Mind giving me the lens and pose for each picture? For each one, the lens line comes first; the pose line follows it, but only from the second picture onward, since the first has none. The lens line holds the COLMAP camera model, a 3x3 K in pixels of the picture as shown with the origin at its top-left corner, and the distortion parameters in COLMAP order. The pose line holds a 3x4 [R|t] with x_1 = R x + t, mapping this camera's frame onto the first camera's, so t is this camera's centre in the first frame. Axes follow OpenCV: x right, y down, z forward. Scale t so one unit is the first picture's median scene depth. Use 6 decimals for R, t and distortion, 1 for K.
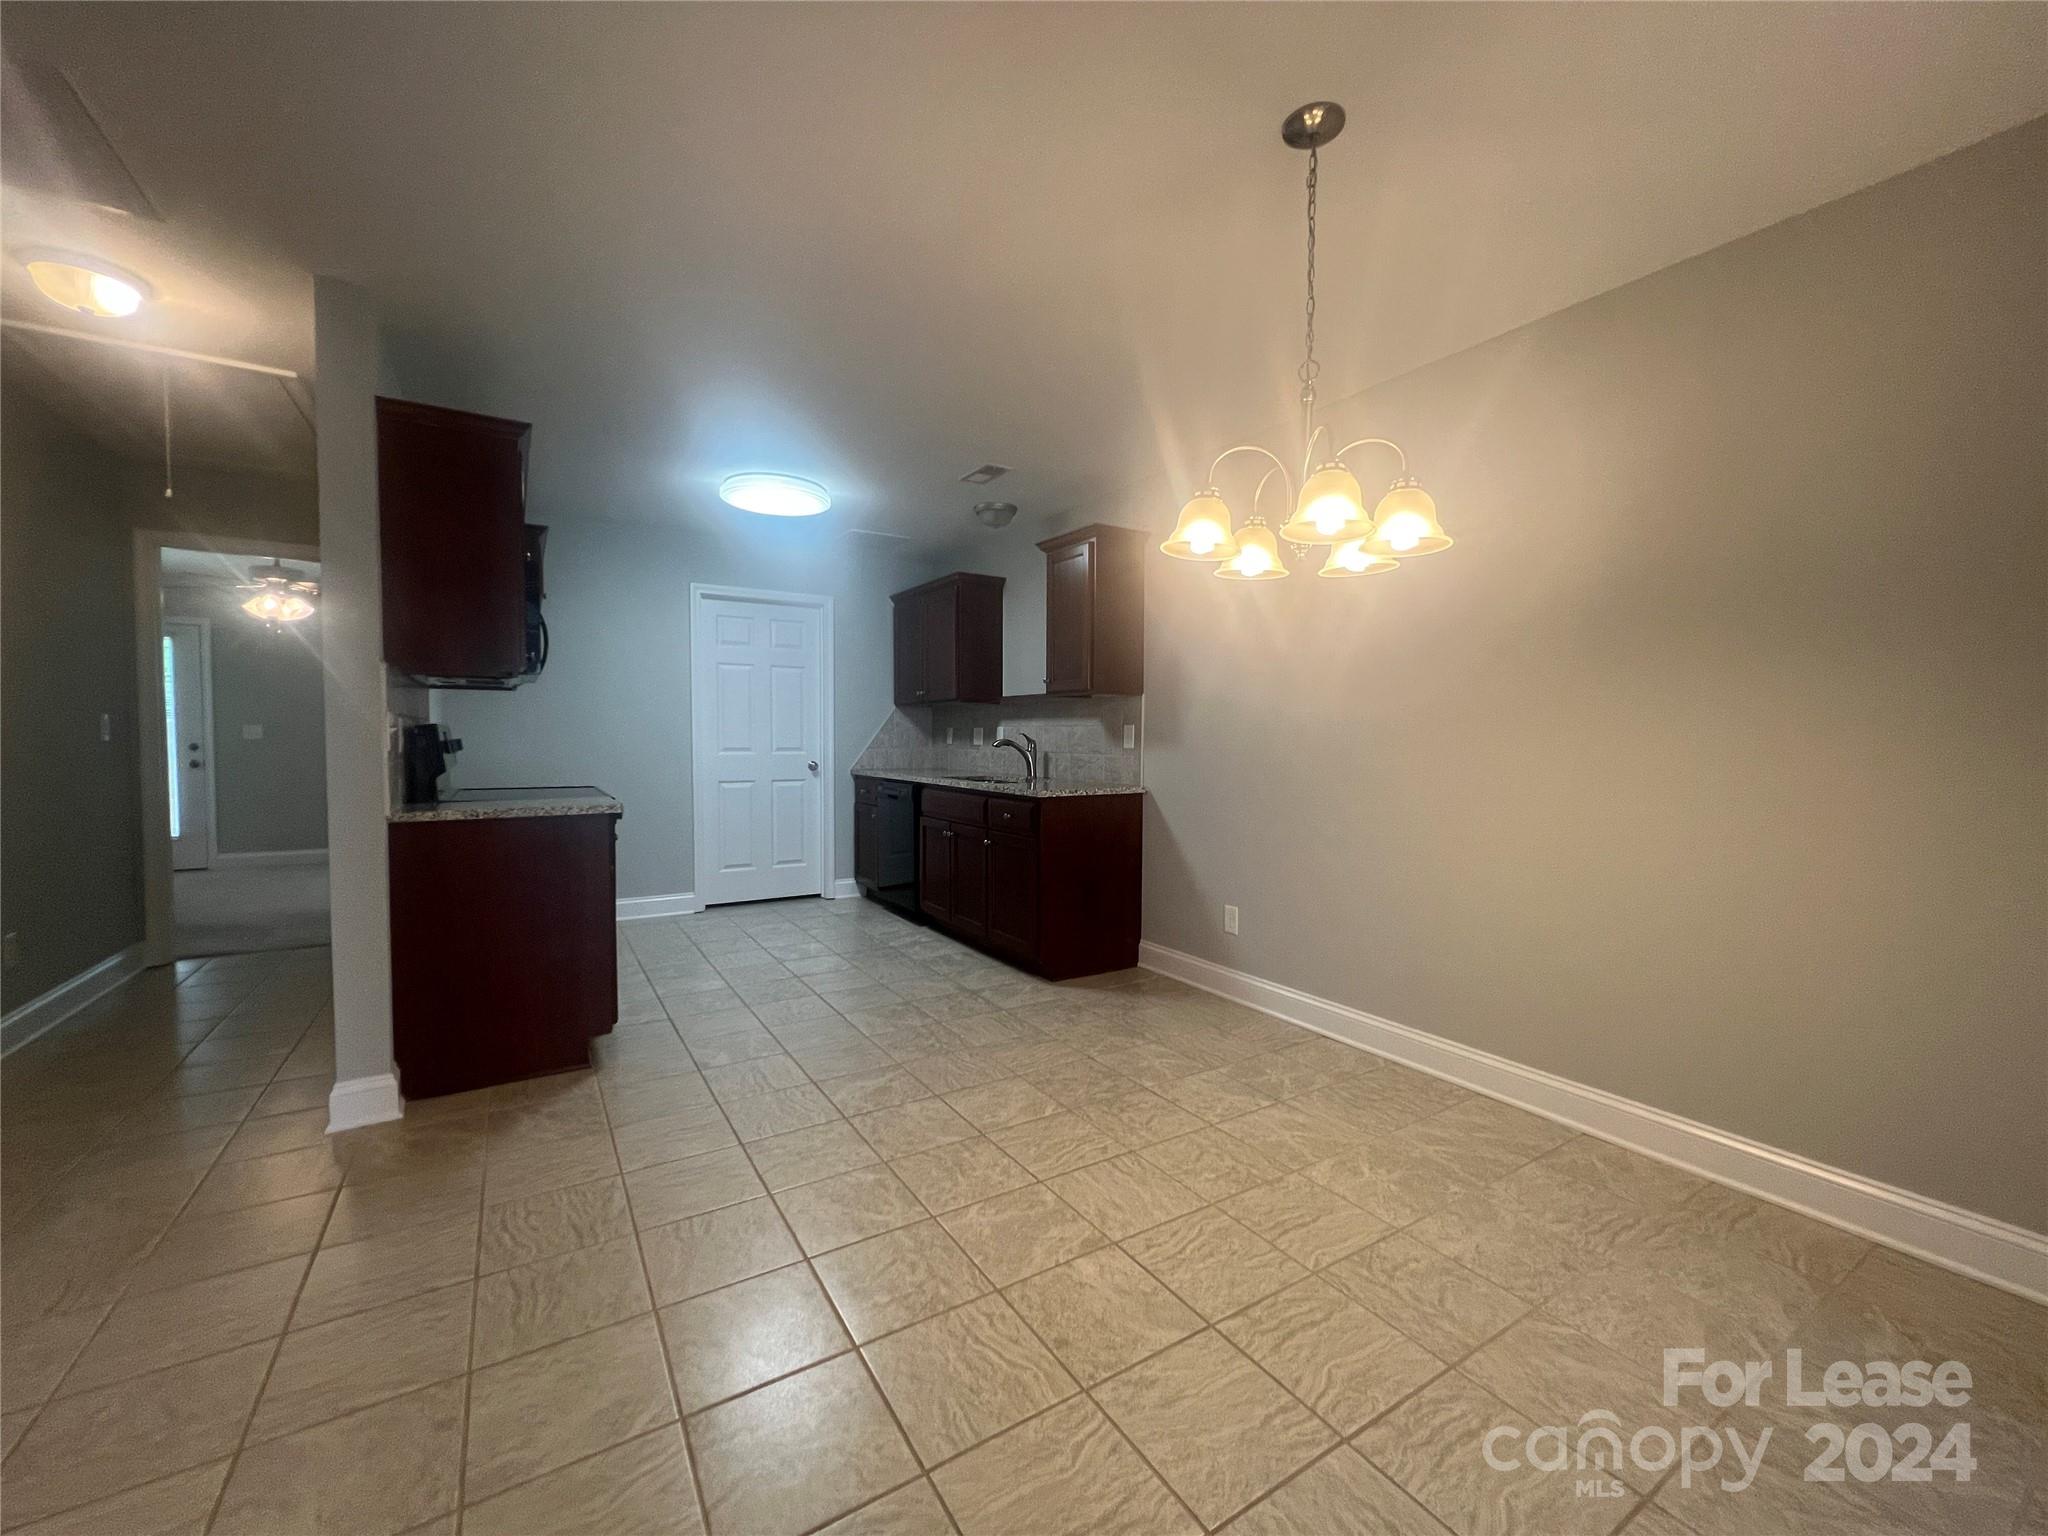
lens RADIAL K [[812.4, 0, 1024.0], [0, 812.4, 768.0], [0, 0, 1]] dist [-0.003314, 0.000599]
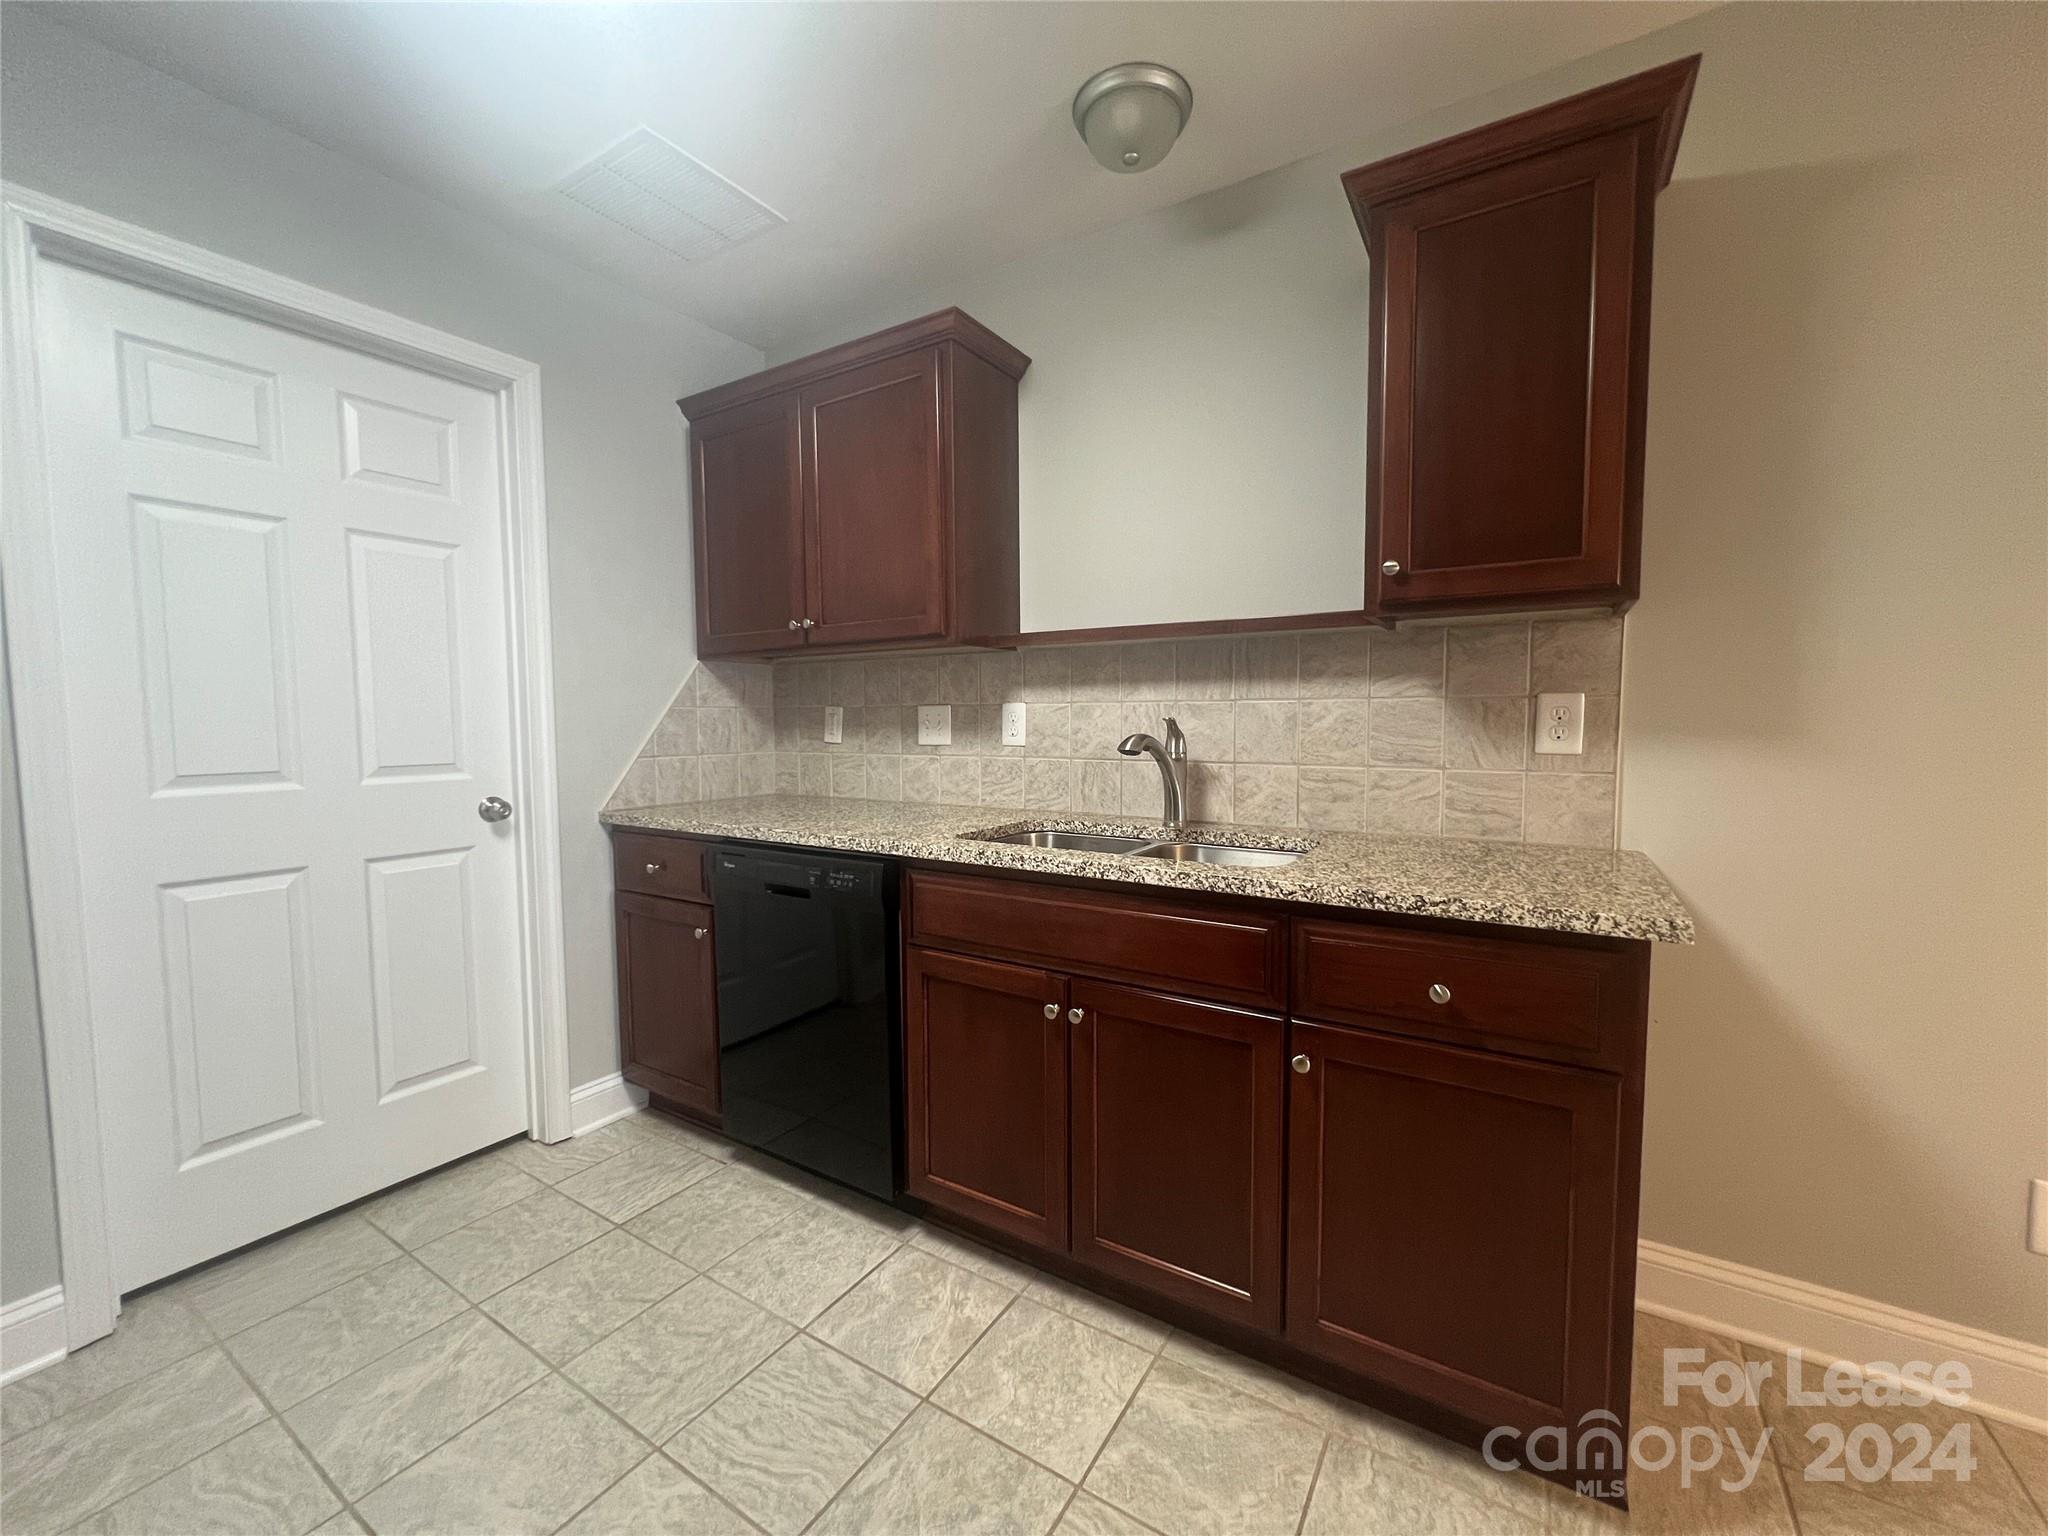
lens RADIAL K [[812.4, 0, 1024.0], [0, 812.4, 768.0], [0, 0, 1]] dist [-0.003314, 0.000599]
pose [[0.900916, -0.037830, 0.432341, -0.208157], [0.027321, 0.999161, 0.030493, -0.027855], [-0.433132, -0.015660, 0.901194, 0.573193]]
